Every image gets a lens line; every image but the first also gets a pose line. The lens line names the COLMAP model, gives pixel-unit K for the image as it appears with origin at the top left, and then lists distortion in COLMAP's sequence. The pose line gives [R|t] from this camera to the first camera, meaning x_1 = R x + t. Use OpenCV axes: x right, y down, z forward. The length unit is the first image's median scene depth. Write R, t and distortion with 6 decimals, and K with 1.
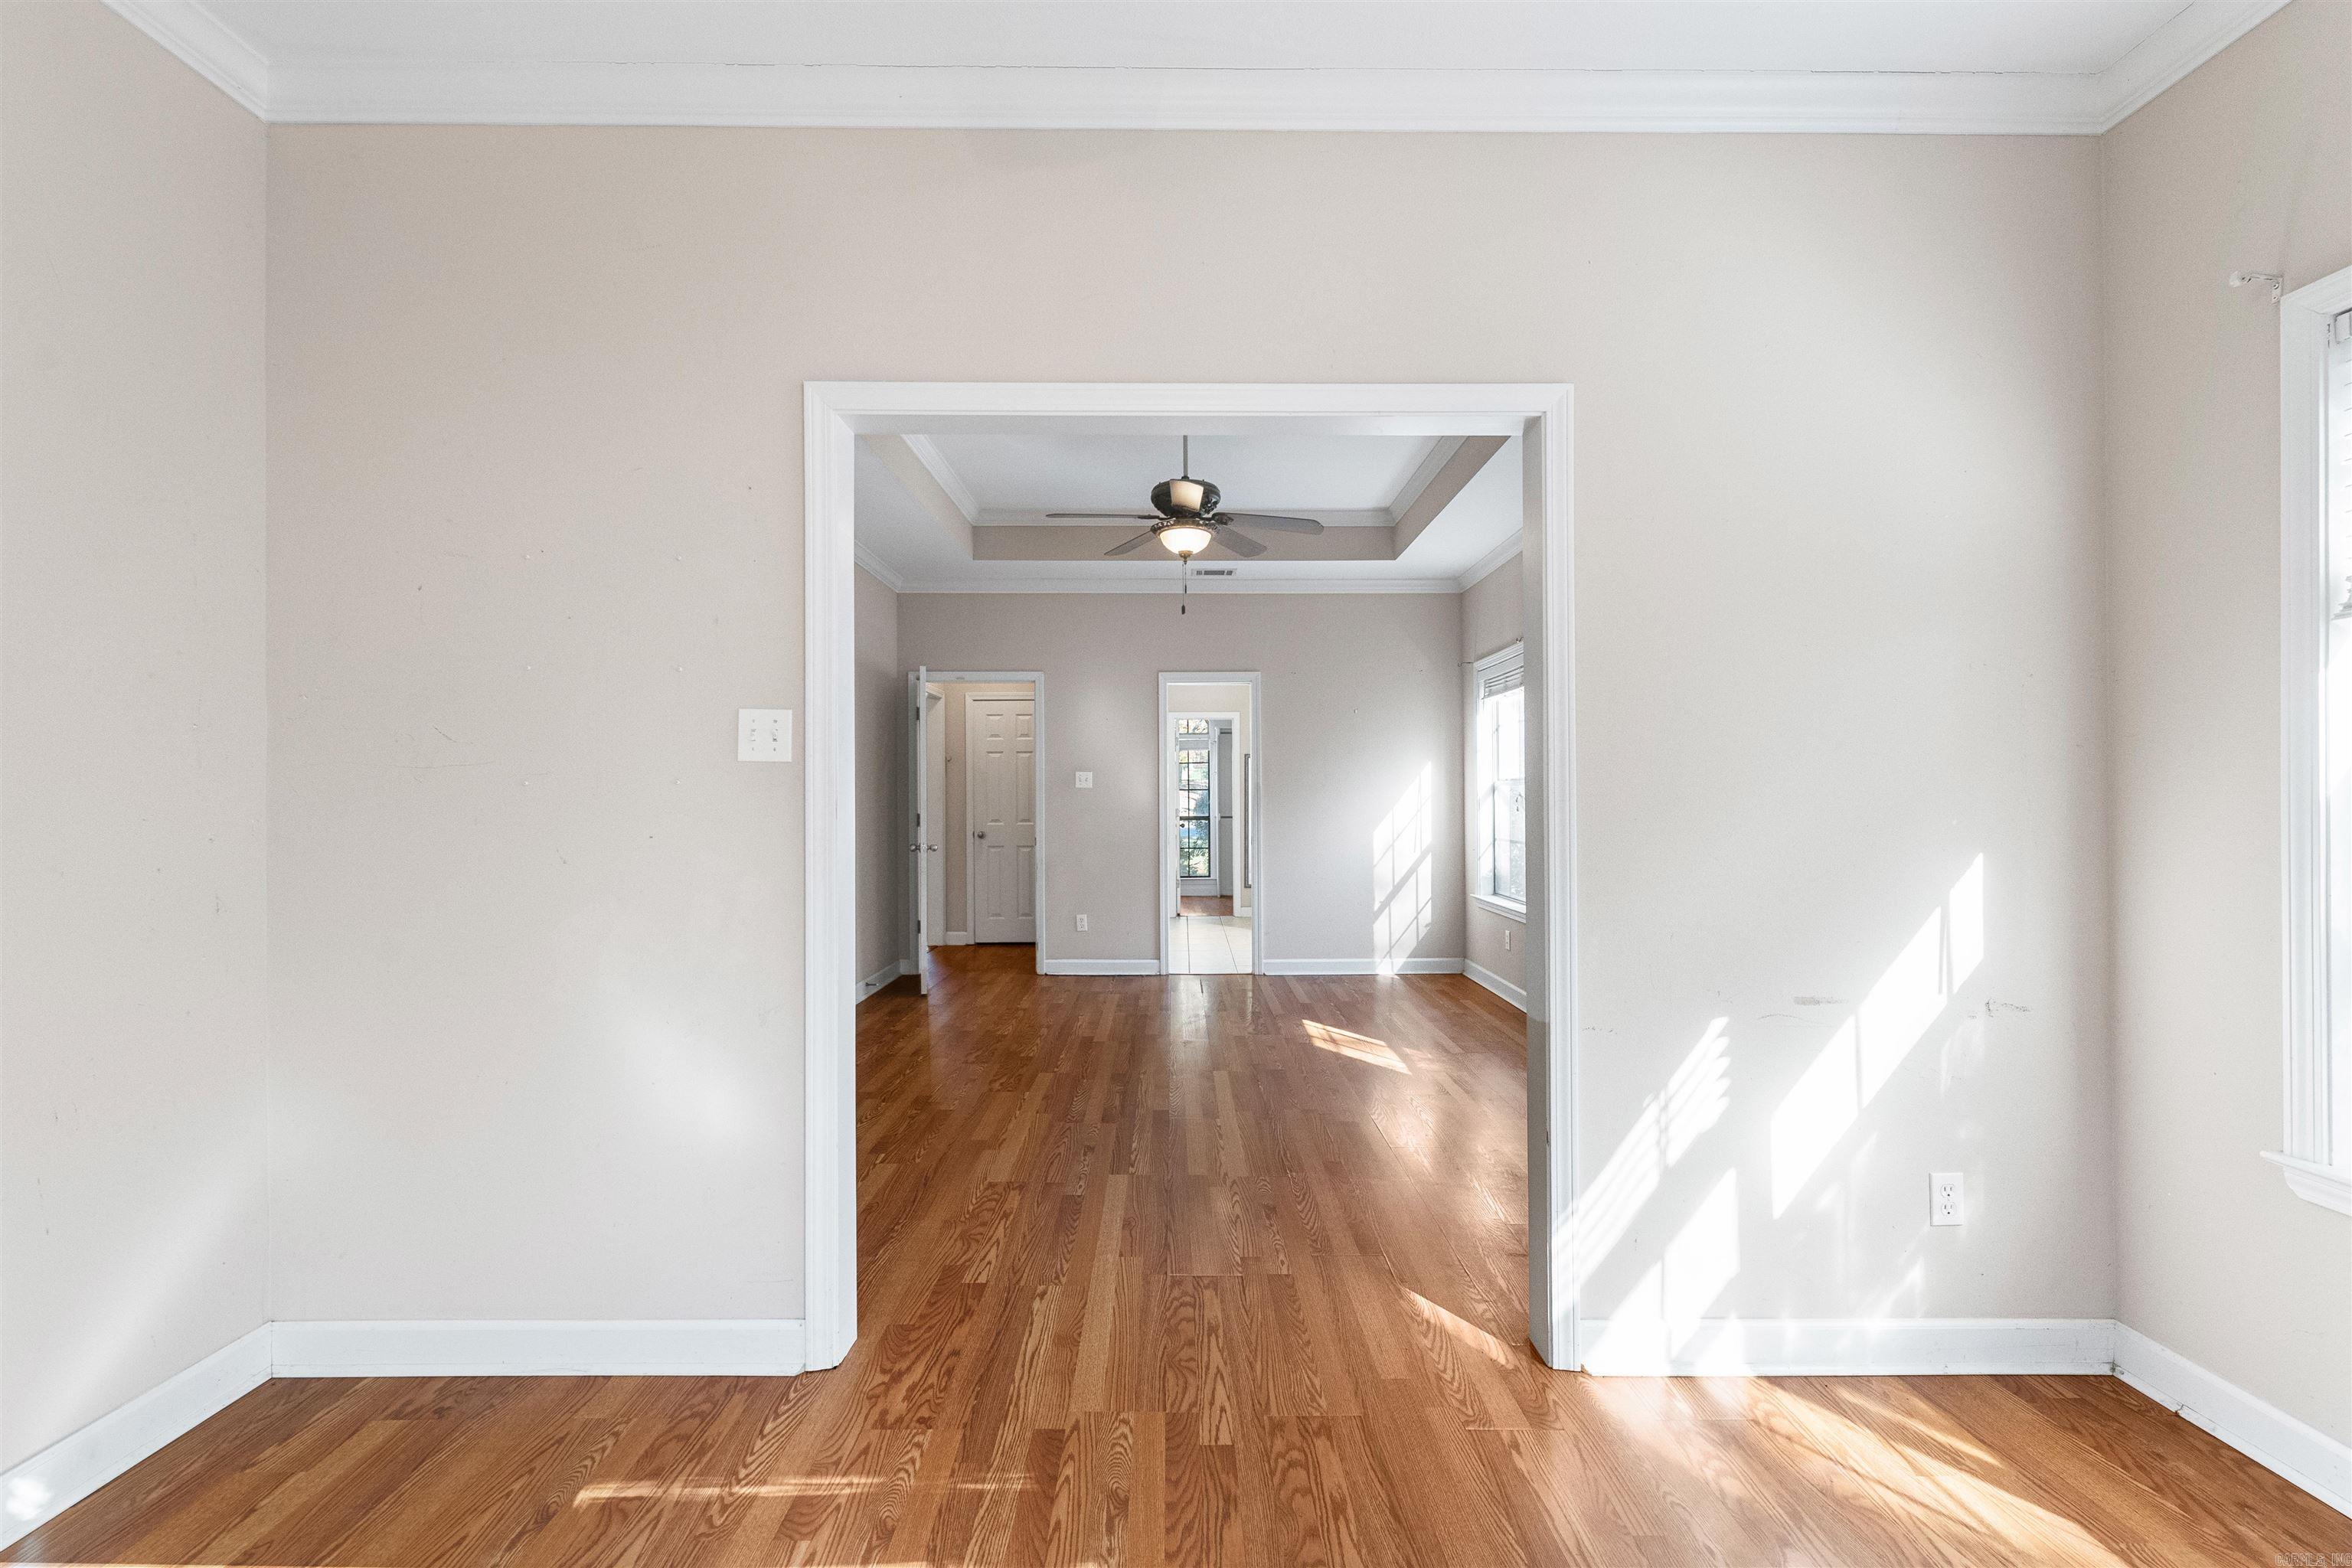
lens RADIAL K [[961.8, 0, 1182.8], [0, 961.8, 782.8], [0, 0, 1]] dist [0.003079, -0.002420]
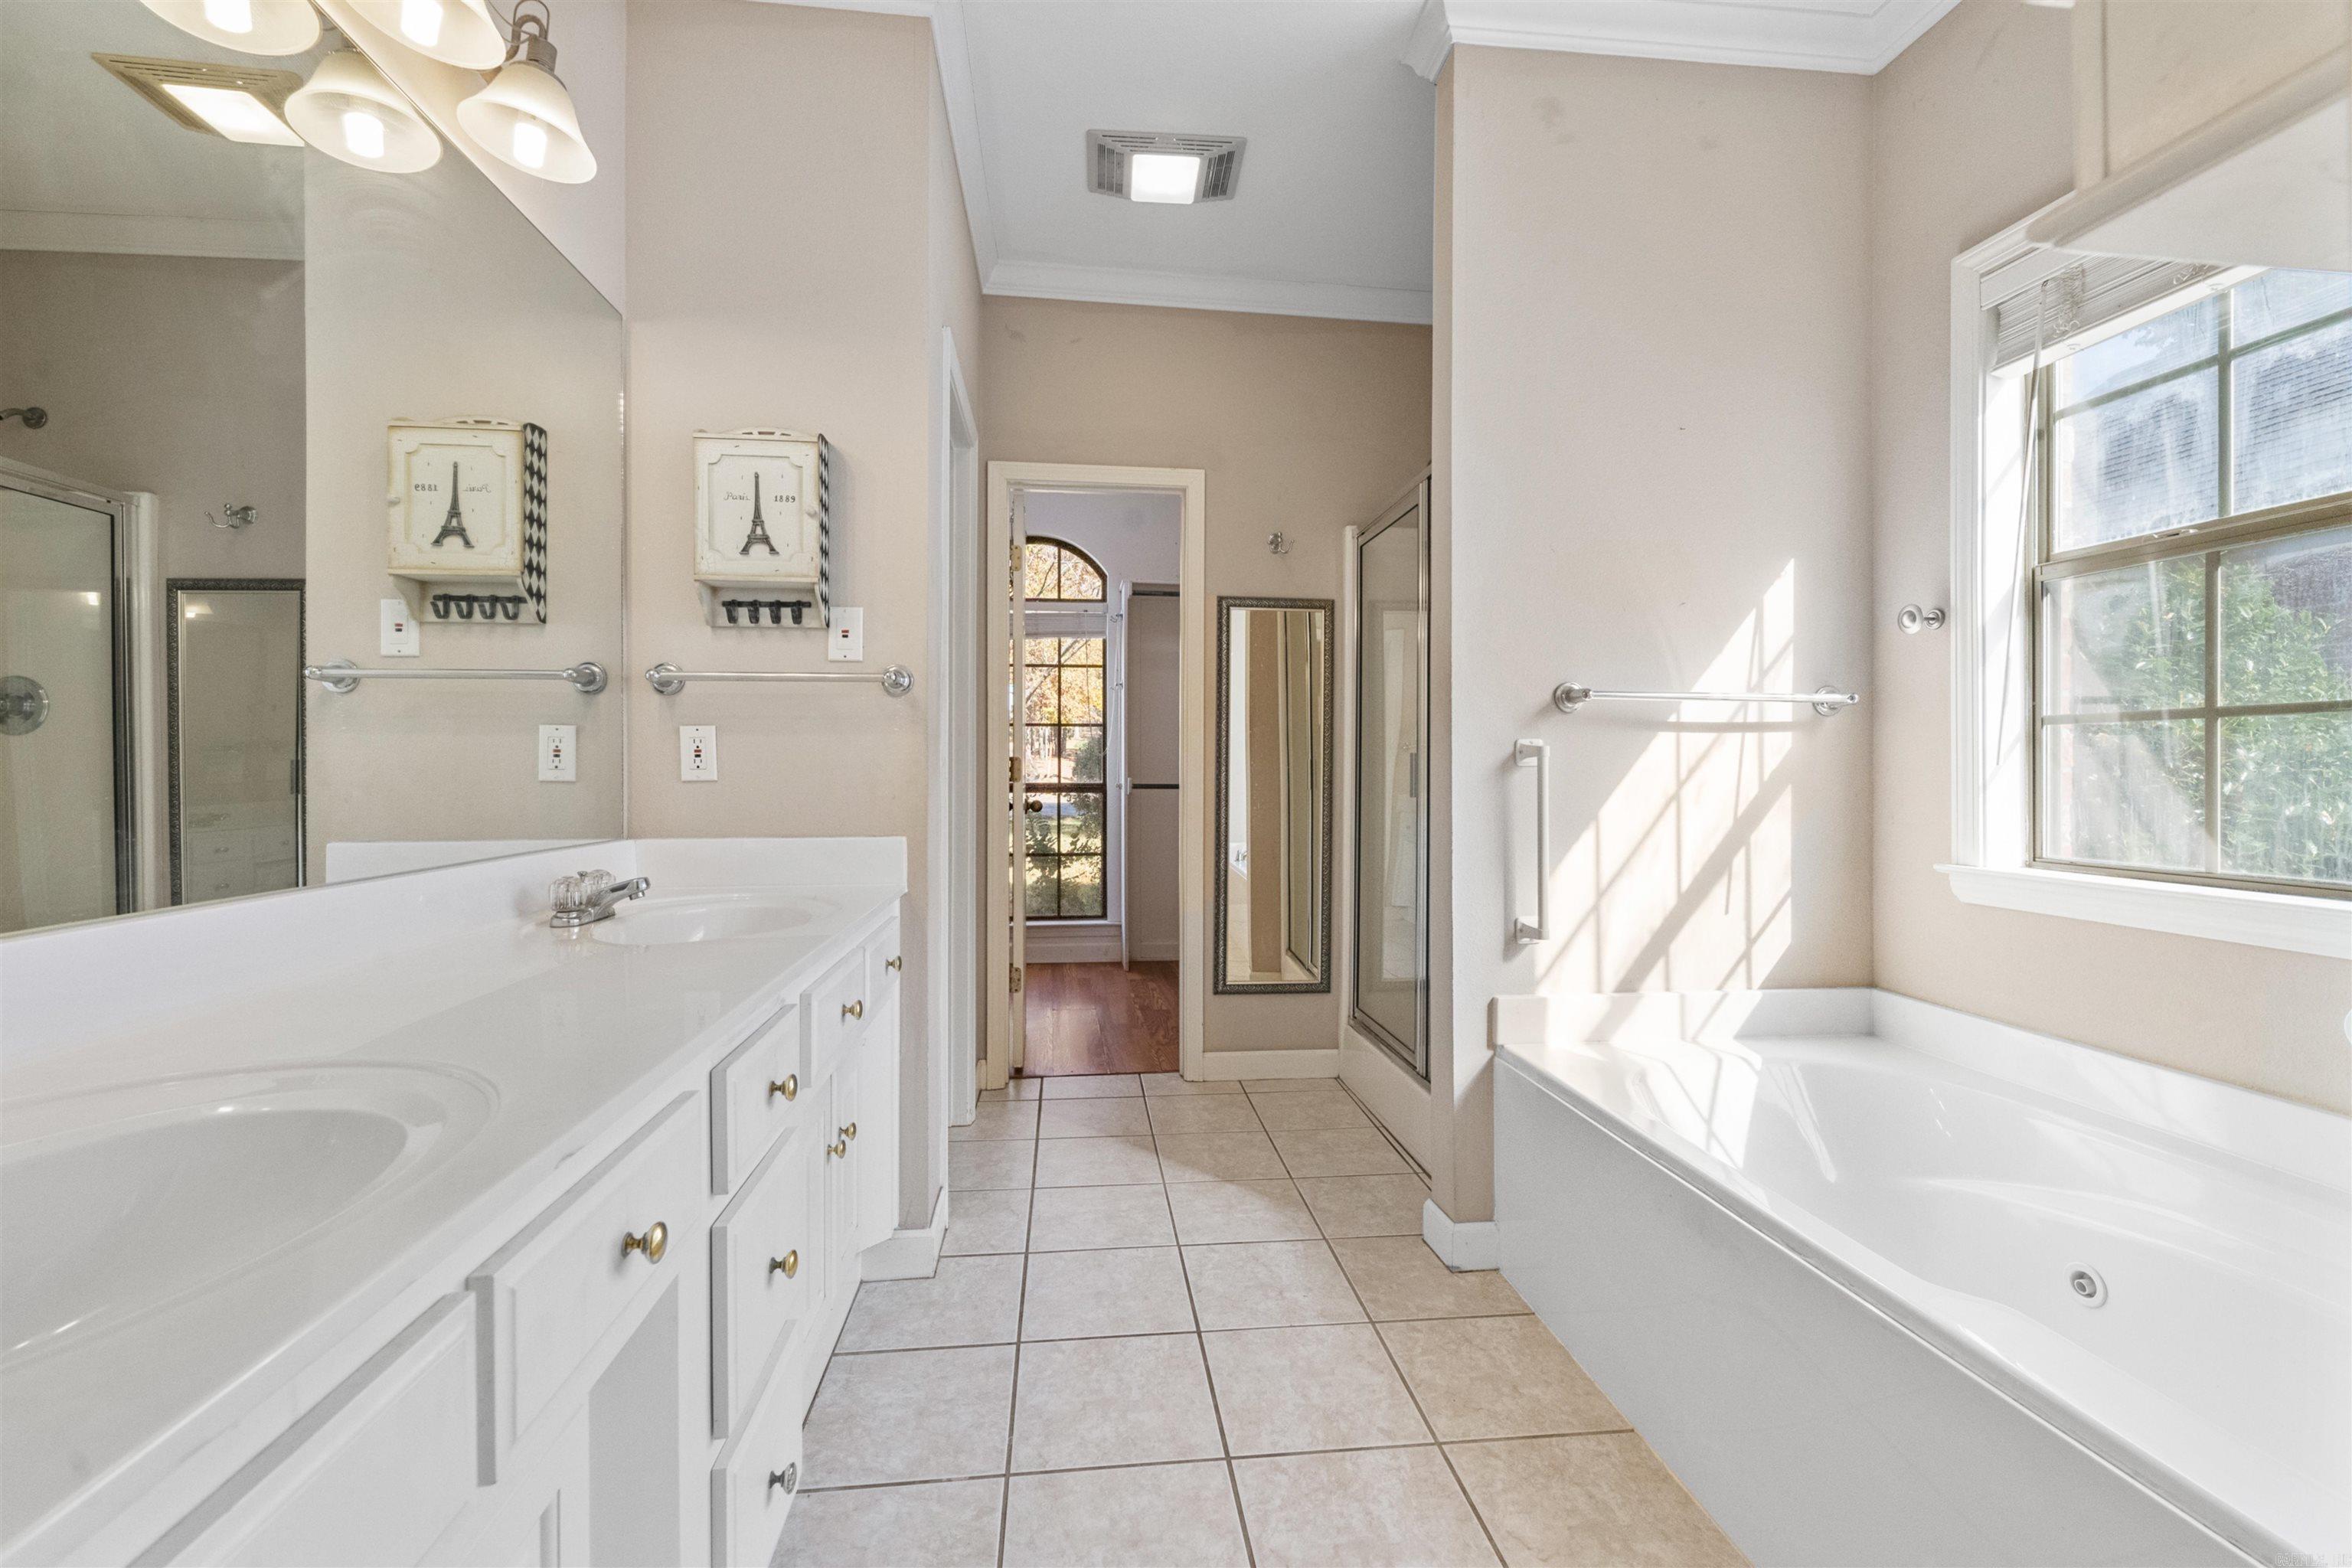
lens RADIAL K [[961.8, 0, 1176.9], [0, 961.8, 777.0], [0, 0, 1]] dist [0.003079, -0.002420]
pose [[0.993609, 0.010833, 0.112352, 0.010213], [-0.013586, 0.999625, 0.023763, 0.020305], [-0.112052, -0.025137, 0.993384, 0.544079]]
